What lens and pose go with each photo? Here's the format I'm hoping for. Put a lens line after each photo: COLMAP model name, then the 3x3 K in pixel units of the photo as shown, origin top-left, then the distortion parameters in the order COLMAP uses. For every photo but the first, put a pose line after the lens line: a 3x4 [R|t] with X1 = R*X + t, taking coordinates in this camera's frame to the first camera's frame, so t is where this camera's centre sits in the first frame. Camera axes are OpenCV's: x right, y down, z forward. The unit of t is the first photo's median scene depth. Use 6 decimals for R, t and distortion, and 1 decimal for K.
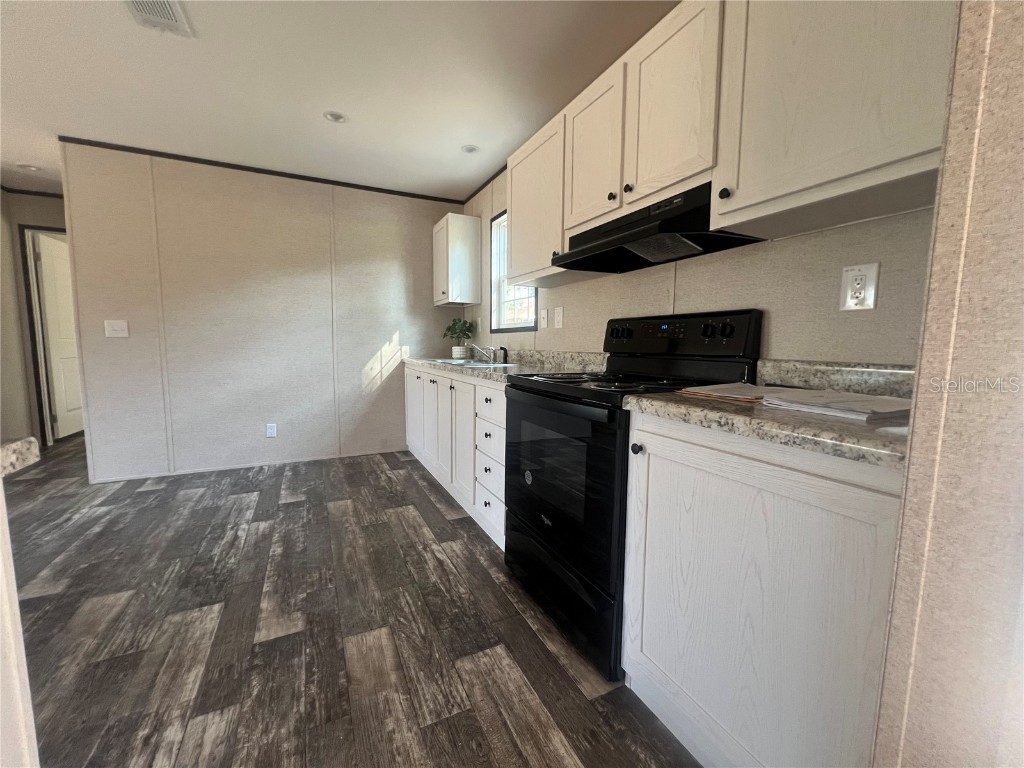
lens RADIAL K [[411.0, 0, 512.0], [0, 411.0, 384.0], [0, 0, 1]] dist [-0.000347, 0.000000]
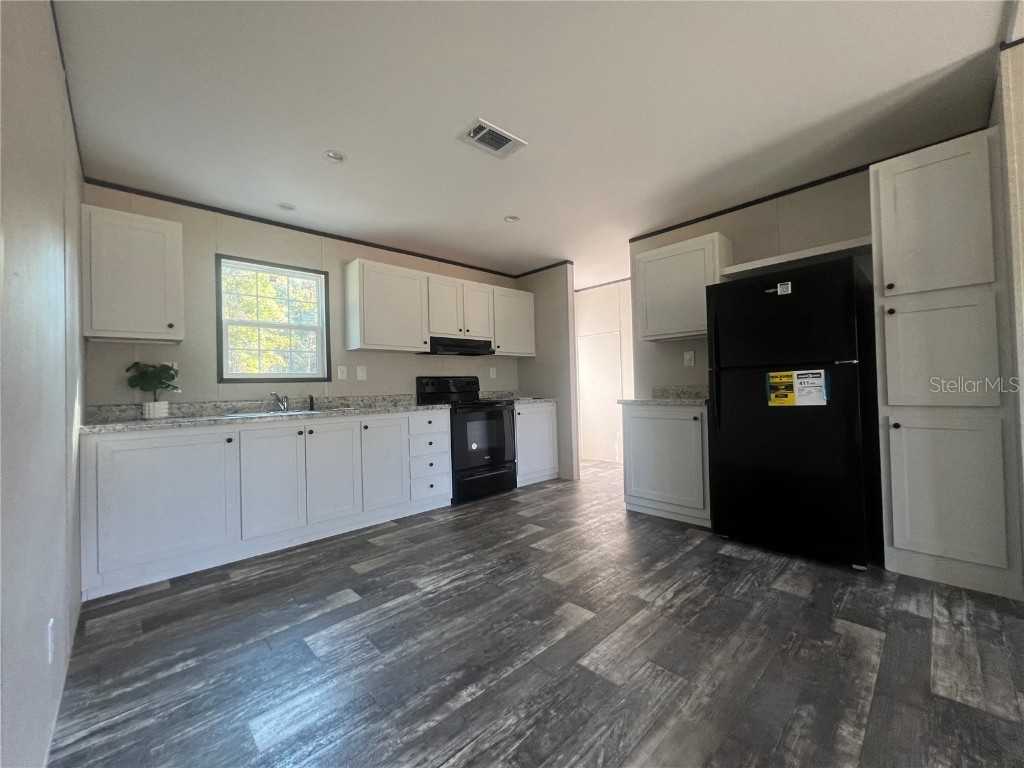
lens RADIAL K [[411.0, 0, 512.0], [0, 411.0, 384.0], [0, 0, 1]] dist [-0.000347, 0.000000]
pose [[-0.299893, 0.011633, 0.953902, -1.511887], [0.121162, 0.992292, 0.025990, -0.101112], [-0.946247, 0.123371, -0.298991, 0.994706]]
